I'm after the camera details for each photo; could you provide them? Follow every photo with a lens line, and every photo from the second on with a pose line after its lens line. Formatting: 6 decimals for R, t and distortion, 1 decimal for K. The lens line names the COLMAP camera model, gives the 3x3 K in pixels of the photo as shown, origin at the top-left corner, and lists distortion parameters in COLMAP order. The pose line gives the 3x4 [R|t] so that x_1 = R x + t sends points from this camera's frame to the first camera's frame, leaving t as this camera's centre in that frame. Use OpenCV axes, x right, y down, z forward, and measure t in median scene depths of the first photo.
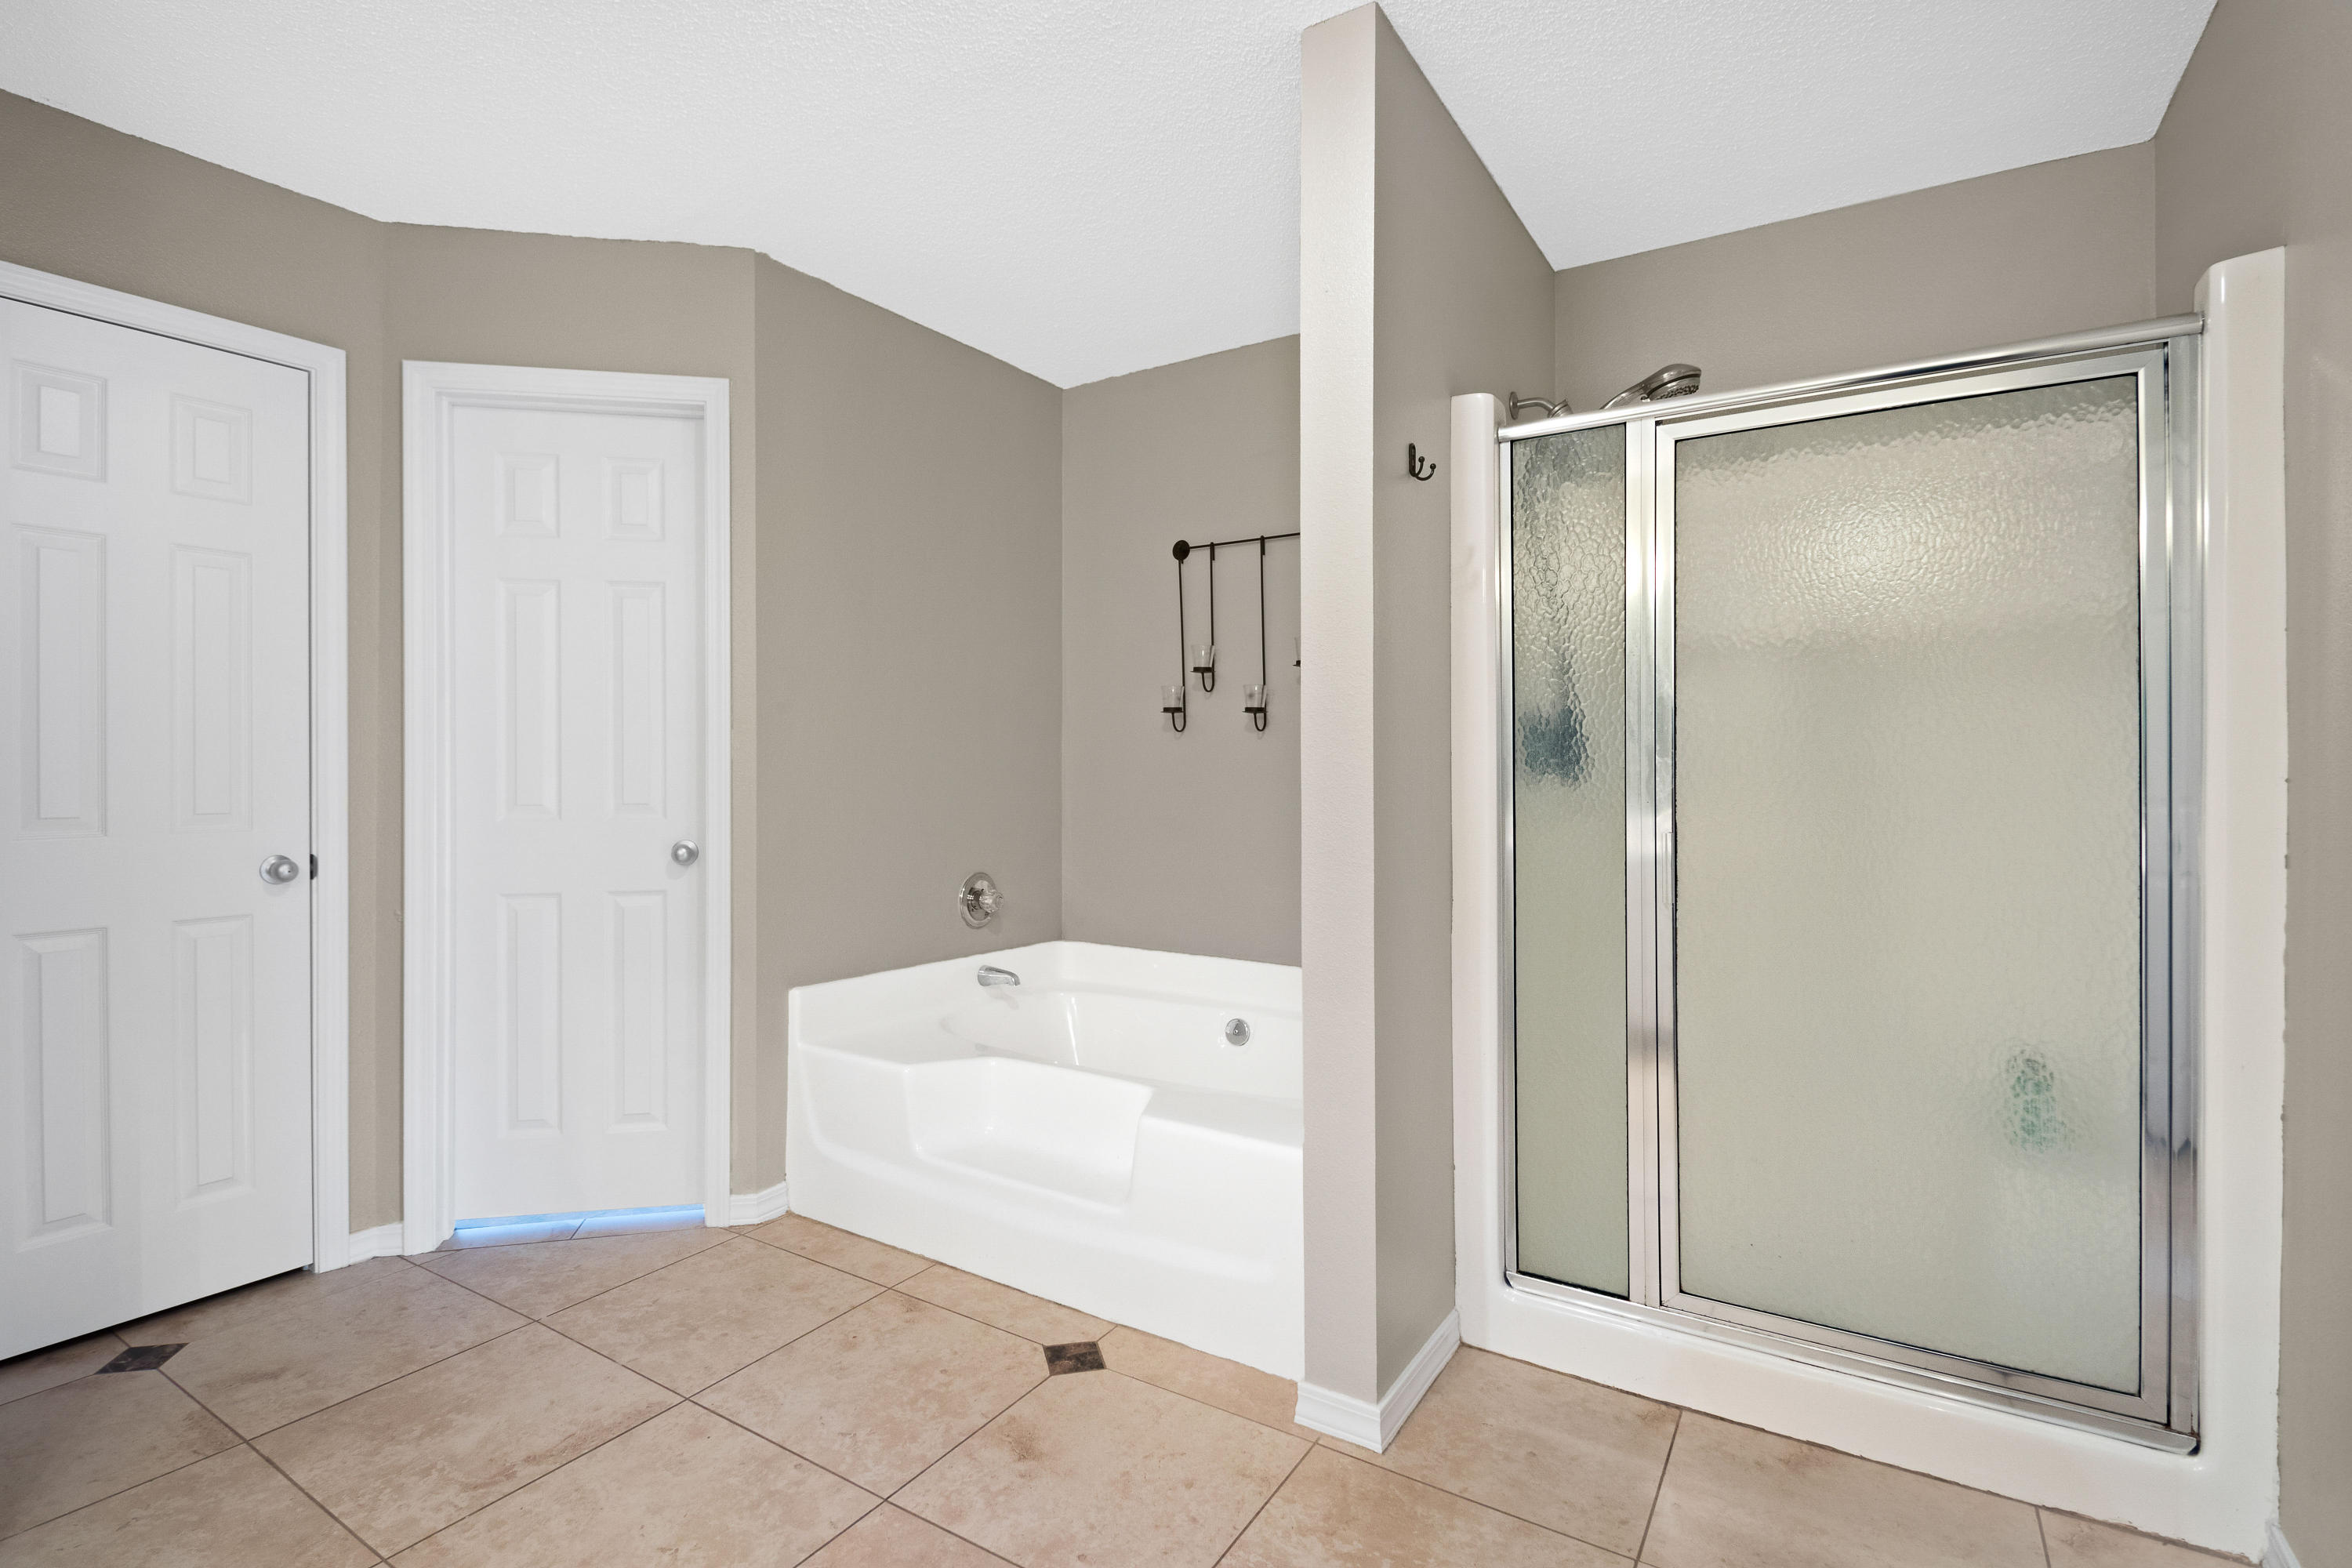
lens RADIAL K [[1083.6, 0, 1175.6], [0, 1083.6, 762.0], [0, 0, 1]] dist [-0.015939, -0.003191]
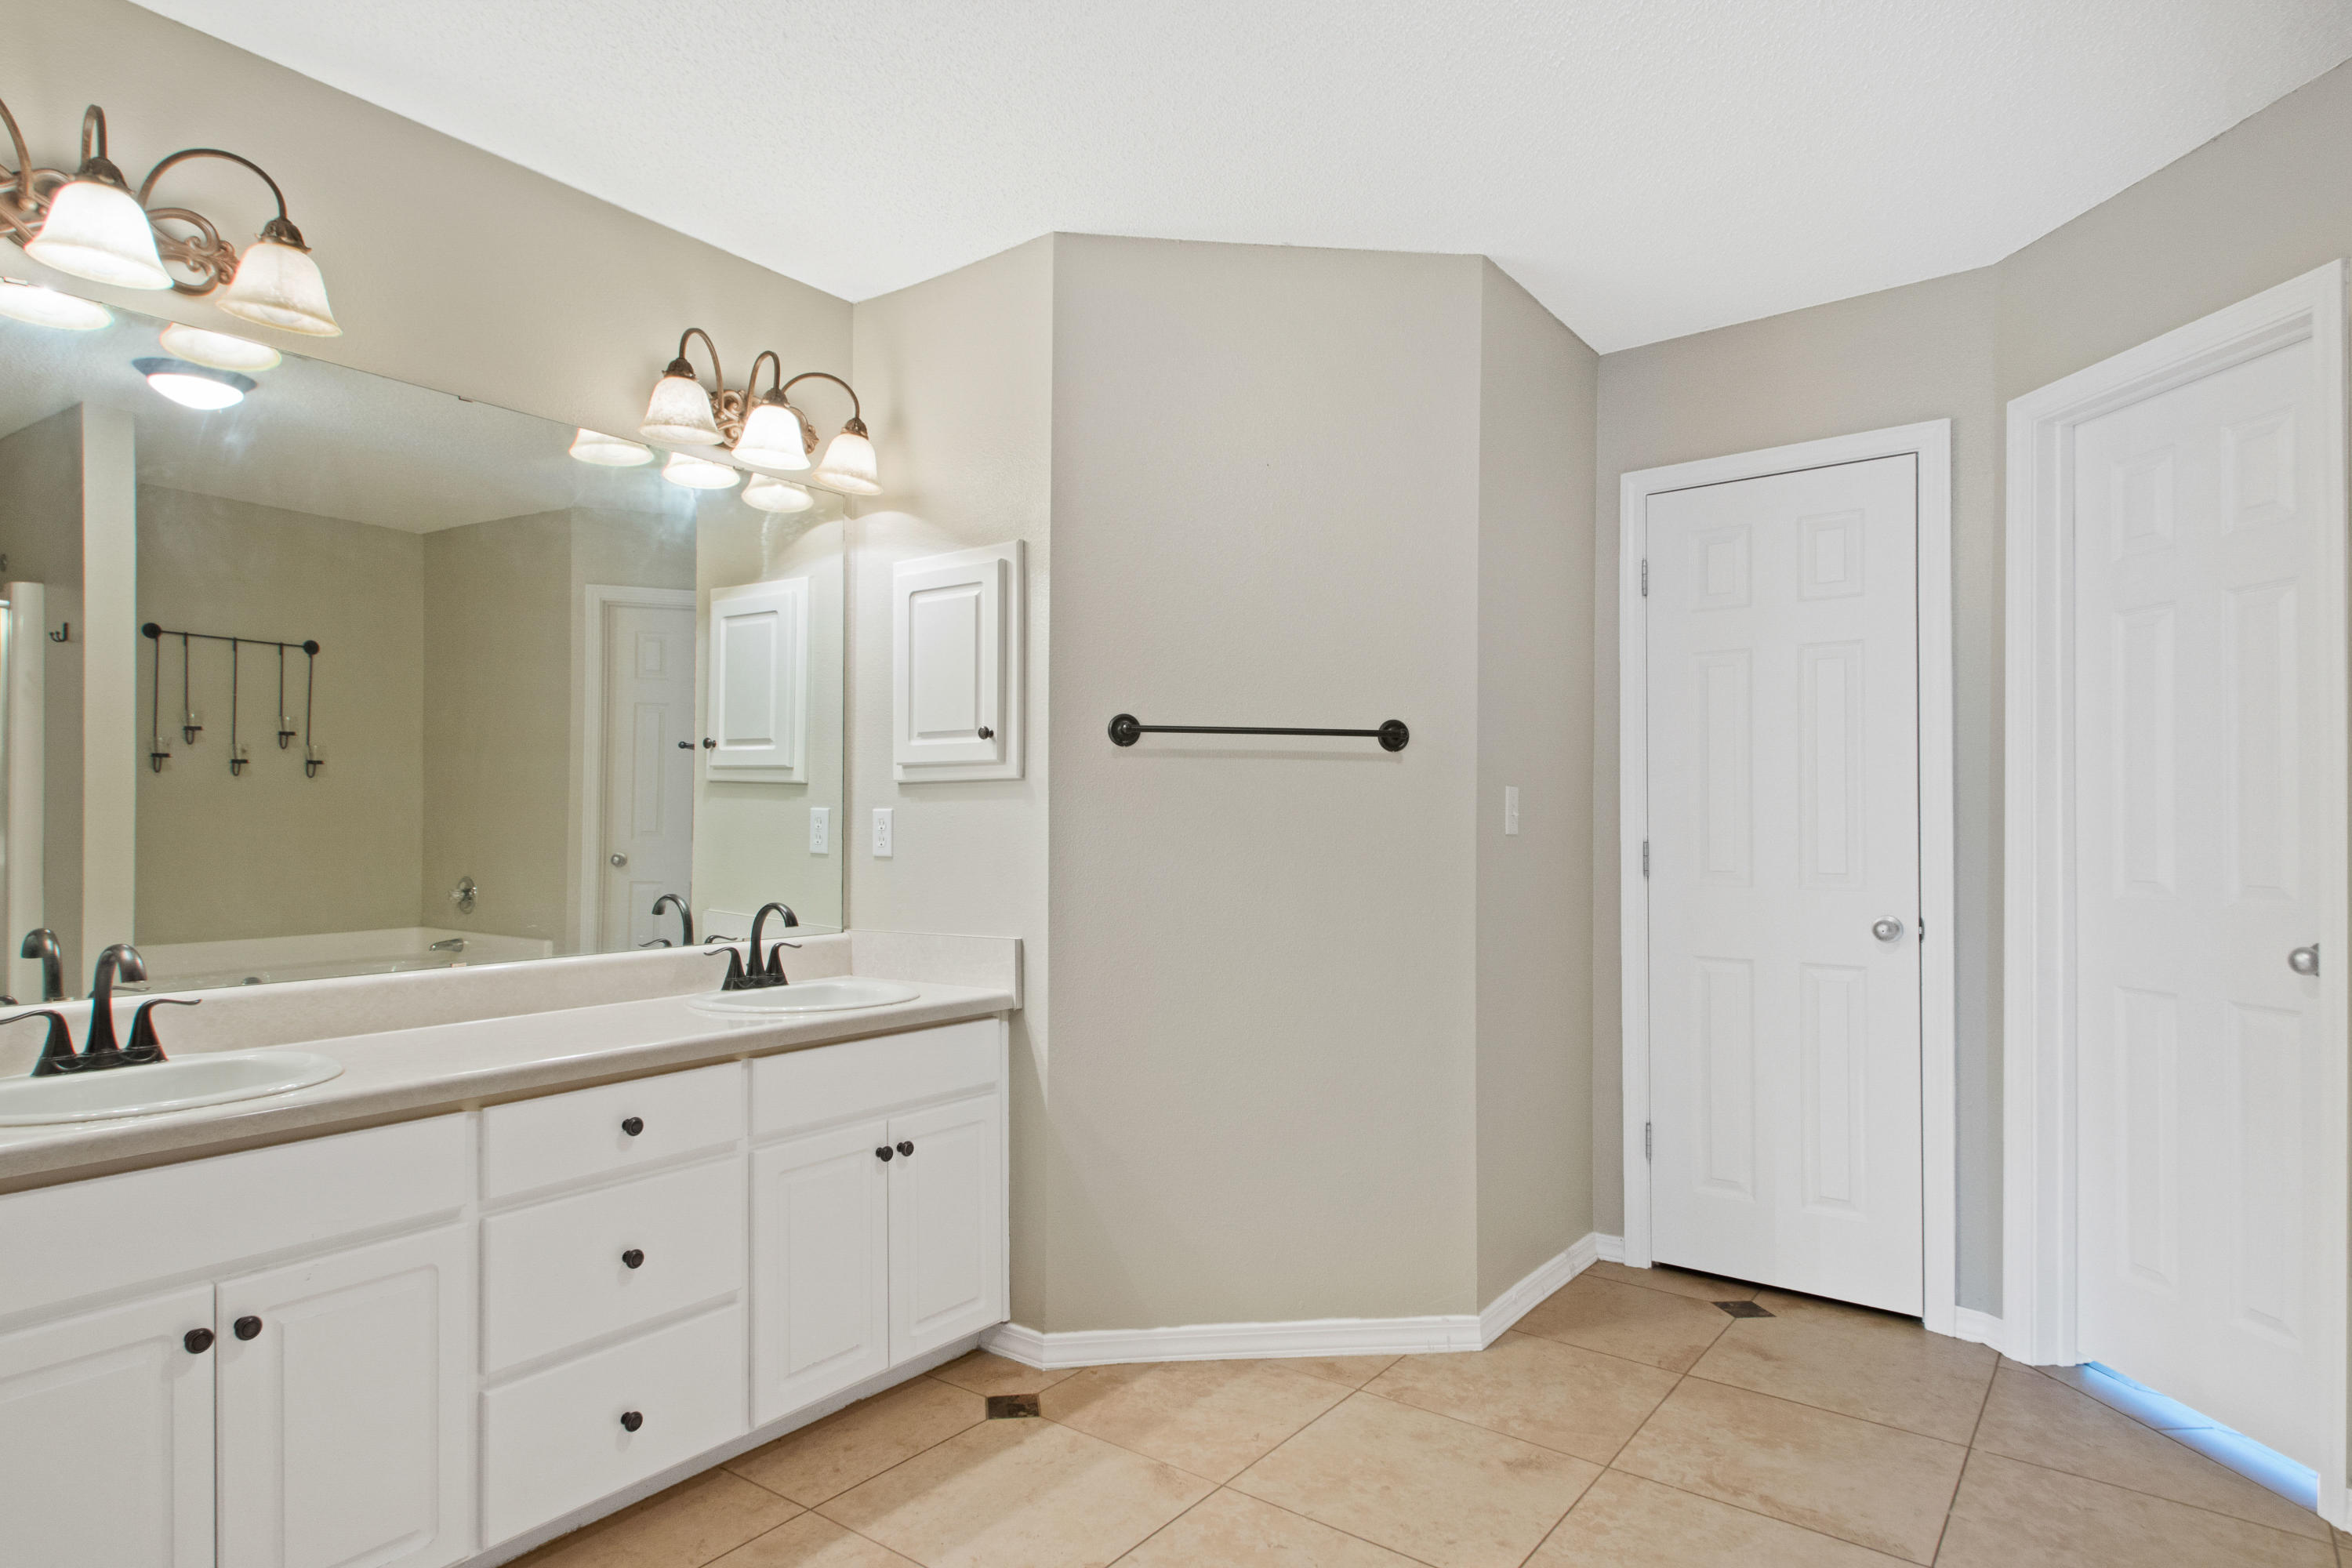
lens RADIAL K [[1312.4, 0, 1121.2], [0, 1312.4, 823.9], [0, 0, 1]] dist [0.005305, 0.002441]
pose [[-0.107411, 0.000115, -0.994215, 0.589796], [-0.003986, 0.999992, 0.000547, -0.002557], [0.994207, 0.004022, -0.107410, 0.407063]]
